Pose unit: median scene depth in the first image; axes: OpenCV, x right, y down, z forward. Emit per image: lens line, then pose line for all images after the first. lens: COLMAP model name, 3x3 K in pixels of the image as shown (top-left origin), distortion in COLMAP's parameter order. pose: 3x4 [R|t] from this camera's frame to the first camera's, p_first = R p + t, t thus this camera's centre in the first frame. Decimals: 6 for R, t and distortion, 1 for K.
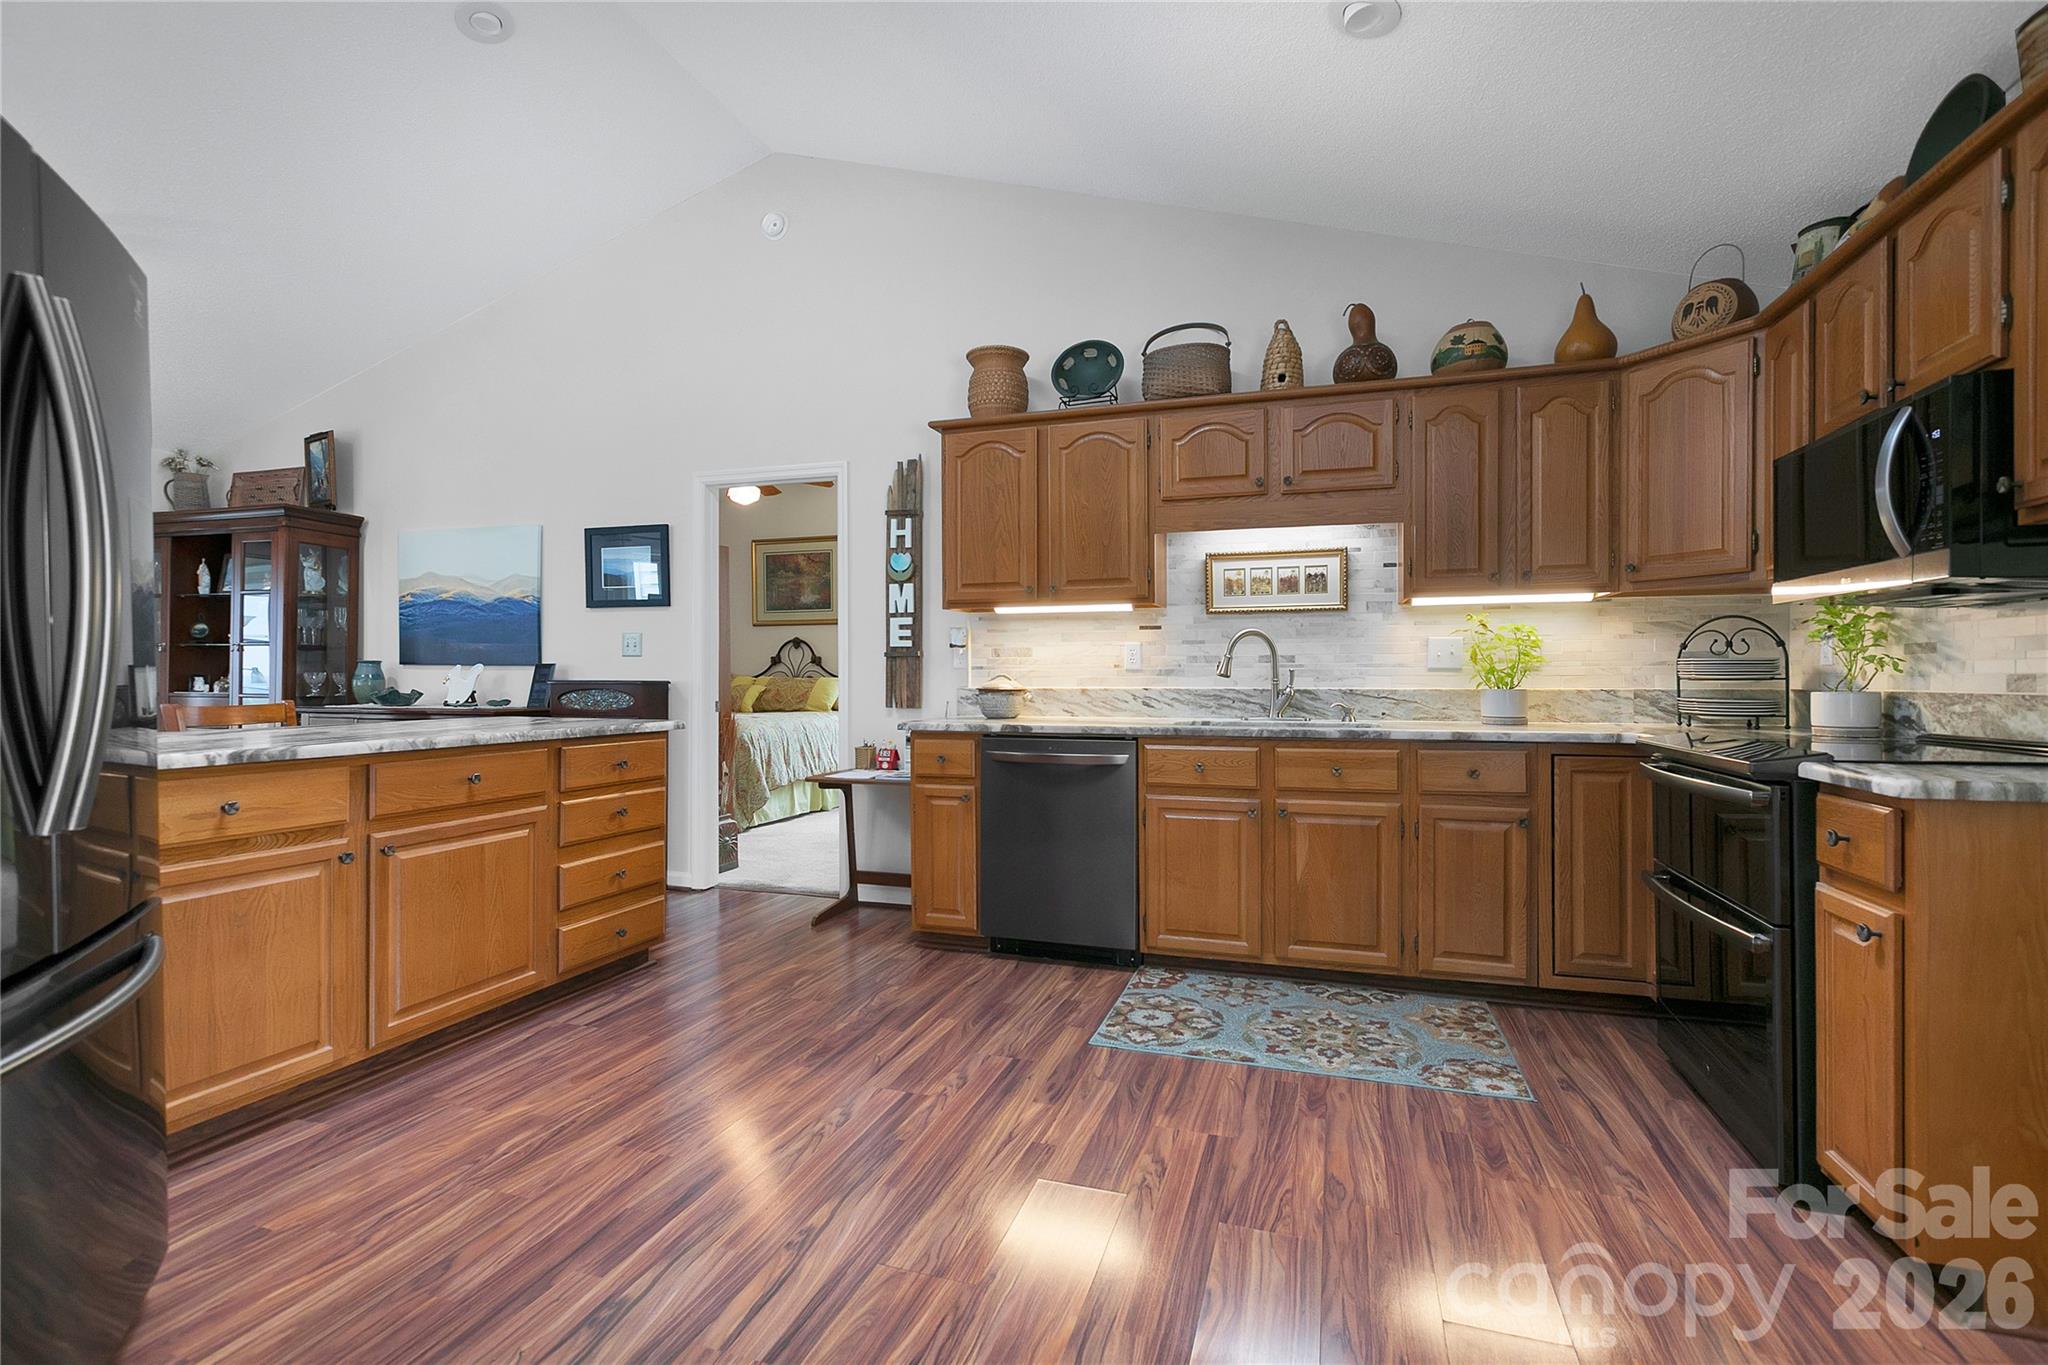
lens RADIAL K [[918.2, 0, 1032.9], [0, 918.2, 674.5], [0, 0, 1]] dist [0.002156, -0.000733]
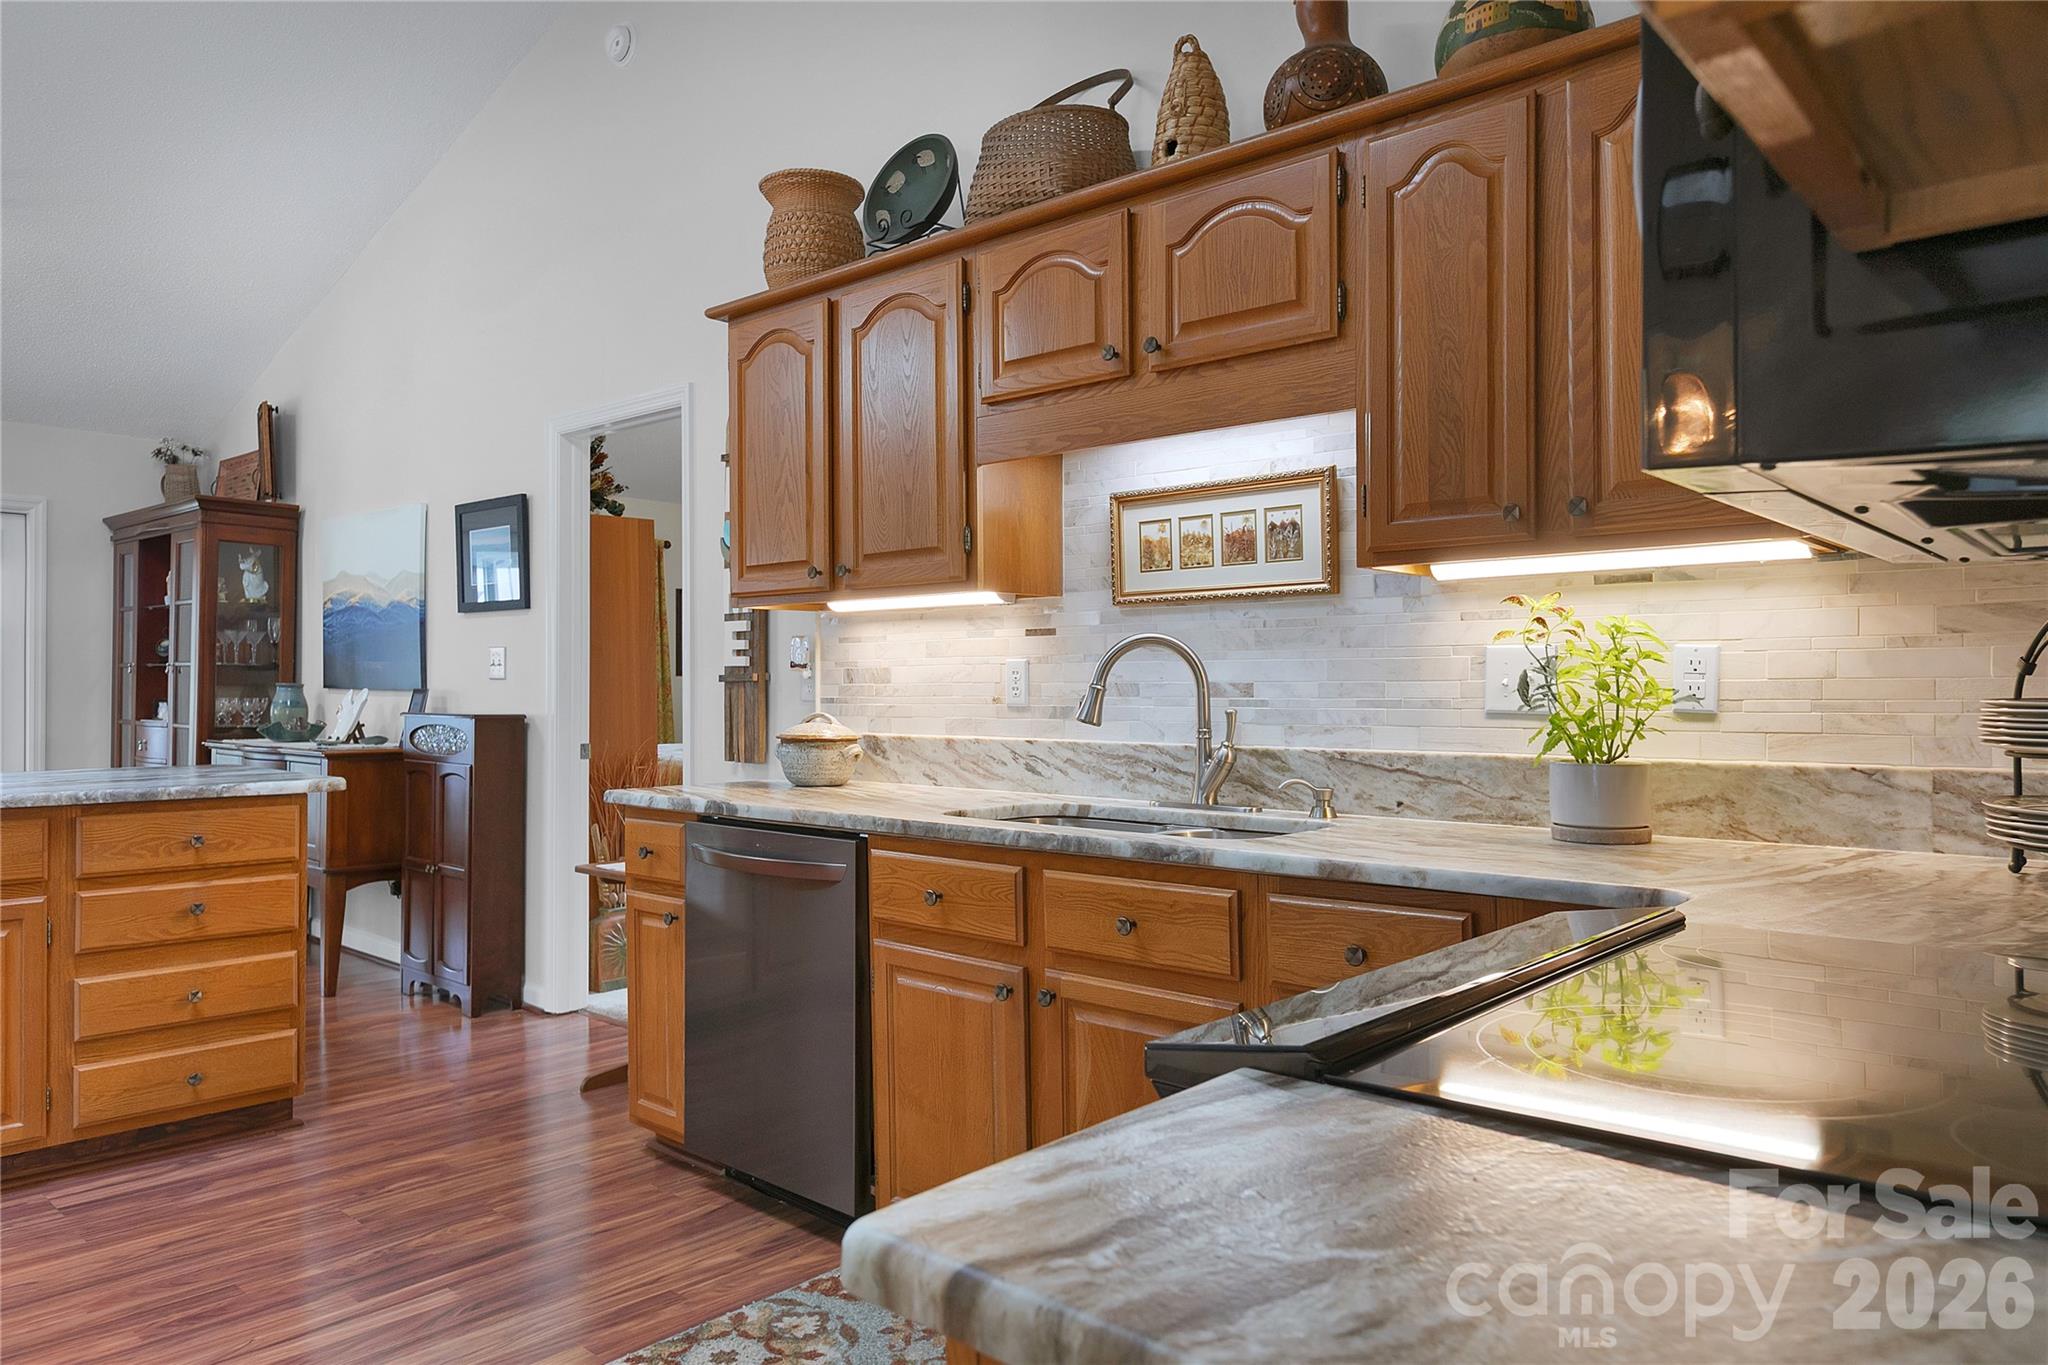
lens RADIAL K [[1324.5, 0, 1035.7], [0, 1324.5, 682.5], [0, 0, 1]] dist [0.002486, -0.005073]
pose [[0.917714, -0.000745, -0.397240, 0.498974], [-0.000309, 0.999997, -0.002588, -0.020320], [0.397241, 0.002498, 0.917711, 0.287647]]
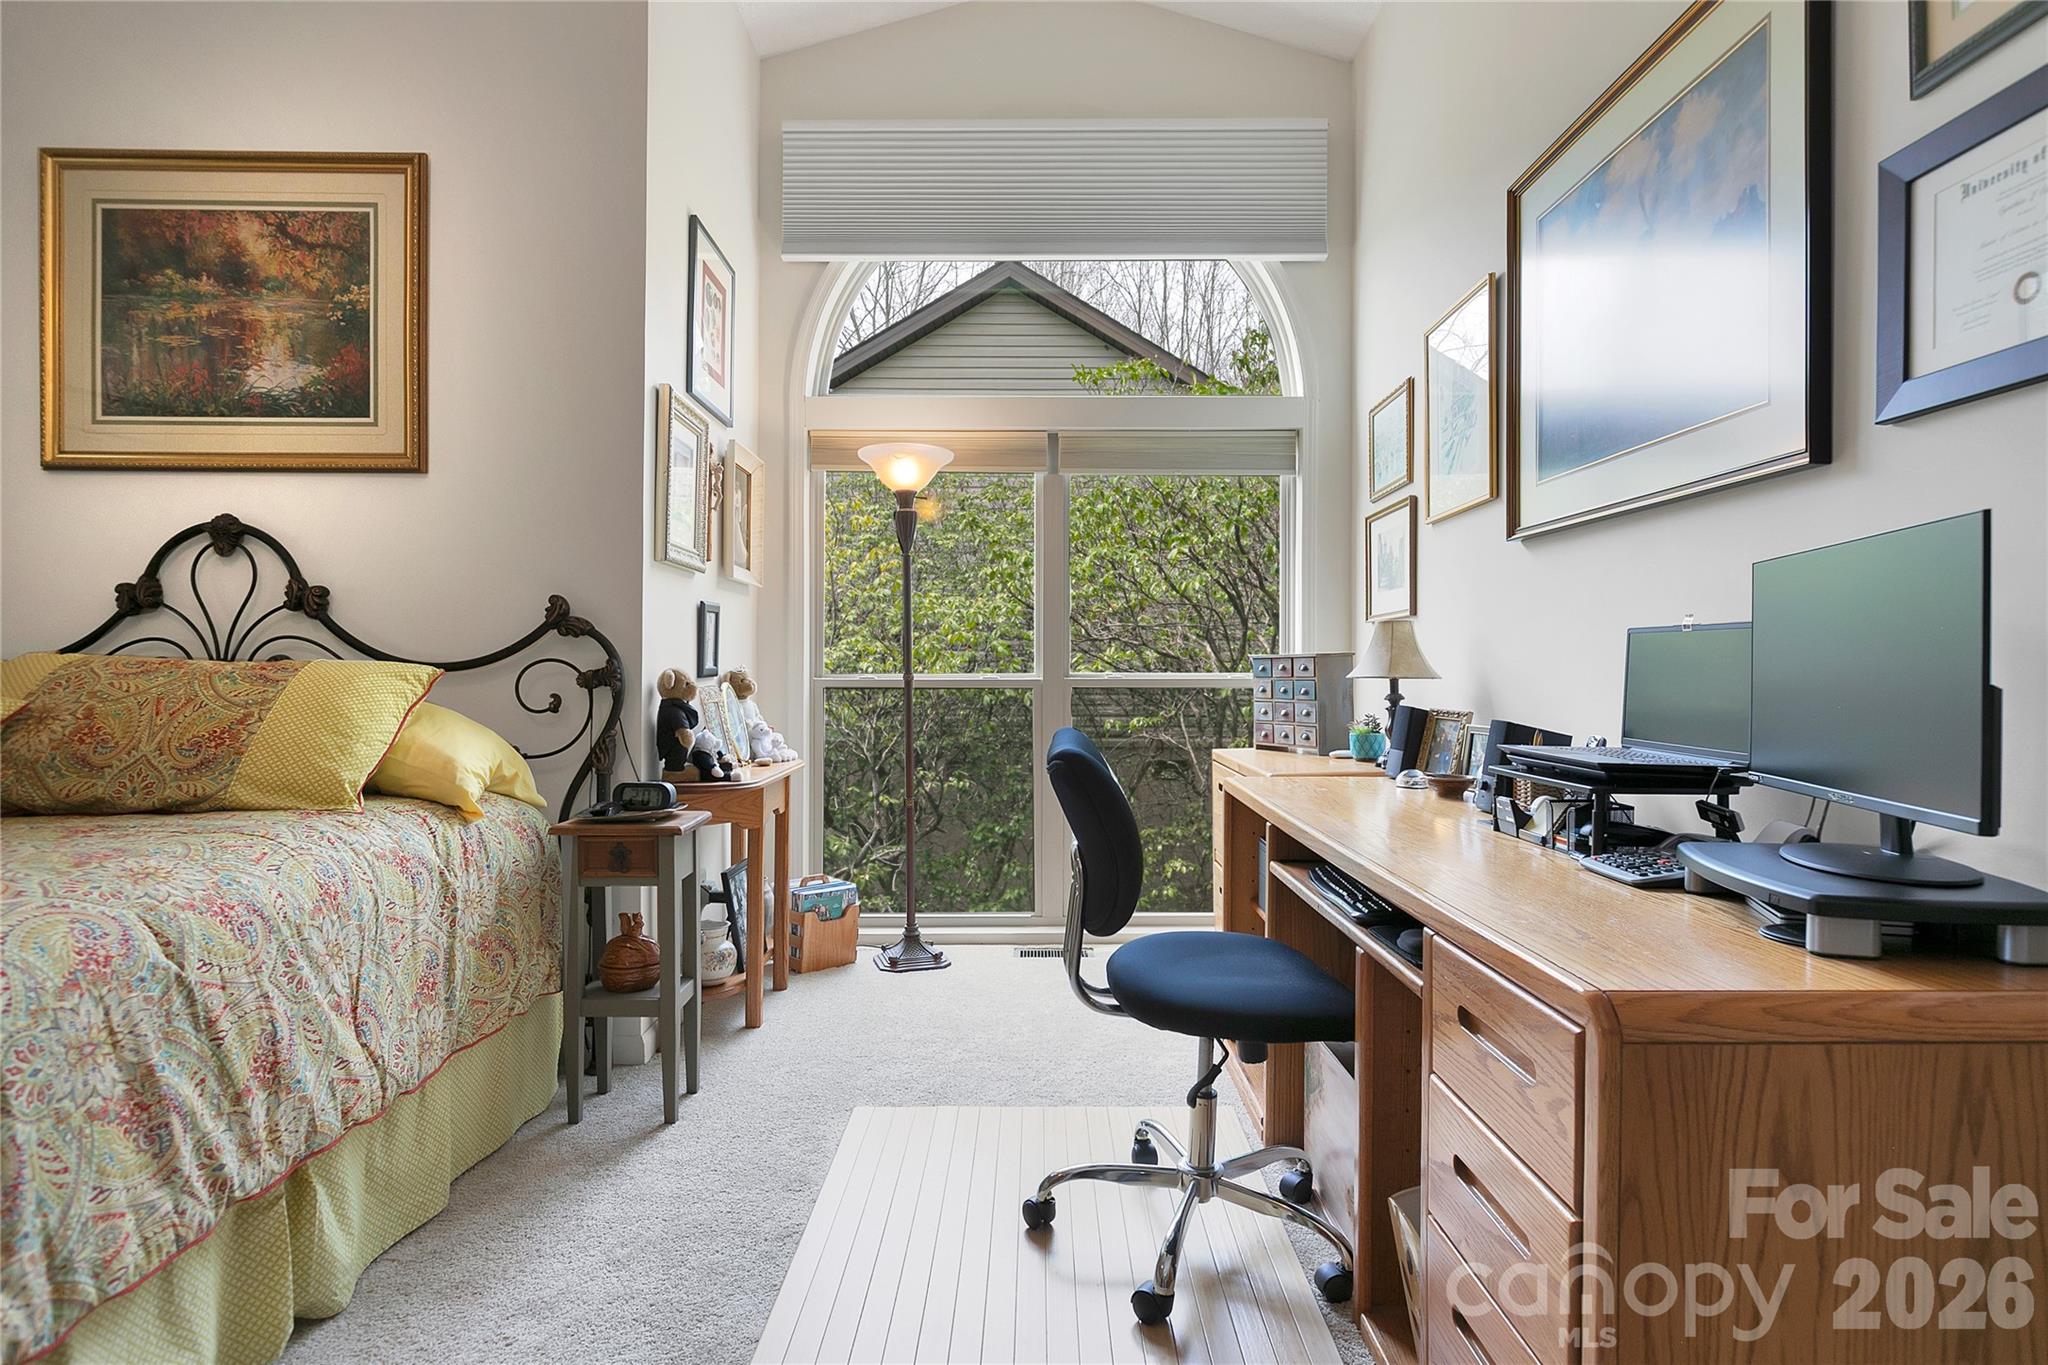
lens RADIAL K [[988.9, 0, 1048.8], [0, 988.9, 706.7], [0, 0, 1]] dist [-0.001995, 0.000281]
pose [[0.938932, 0.003295, 0.344086, -0.317264], [-0.013966, 0.999495, 0.028539, 0.011652], [-0.343819, -0.031601, 0.938504, 1.567625]]
